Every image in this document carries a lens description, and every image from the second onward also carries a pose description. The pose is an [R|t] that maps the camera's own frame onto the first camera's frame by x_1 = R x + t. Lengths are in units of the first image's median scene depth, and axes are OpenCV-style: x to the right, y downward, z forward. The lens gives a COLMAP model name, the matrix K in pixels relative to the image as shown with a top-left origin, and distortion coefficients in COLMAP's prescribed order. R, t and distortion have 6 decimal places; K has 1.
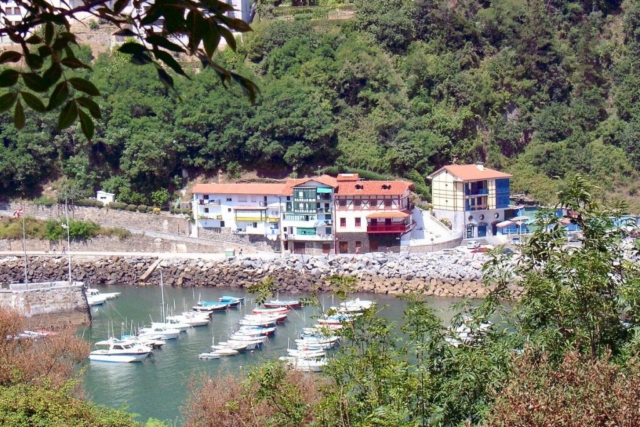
lens RADIAL K [[1671.3, 0, 319.8], [0, 1671.3, 212.8], [0, 0, 1]] dist [0.195051, 0.000000]
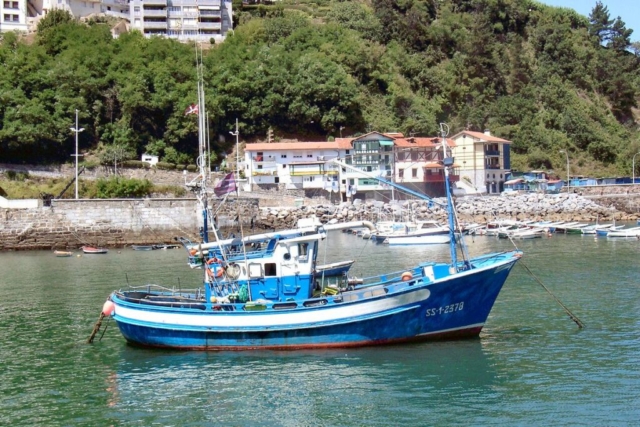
lens RADIAL K [[937.1, 0, 321.3], [0, 937.1, 216.8], [0, 0, 1]] dist [0.008090, 0.000000]
pose [[0.941402, -0.006337, 0.337226, -0.225469], [0.036750, 0.995798, -0.083878, 0.078066], [-0.335277, 0.091356, 0.937680, 0.442502]]
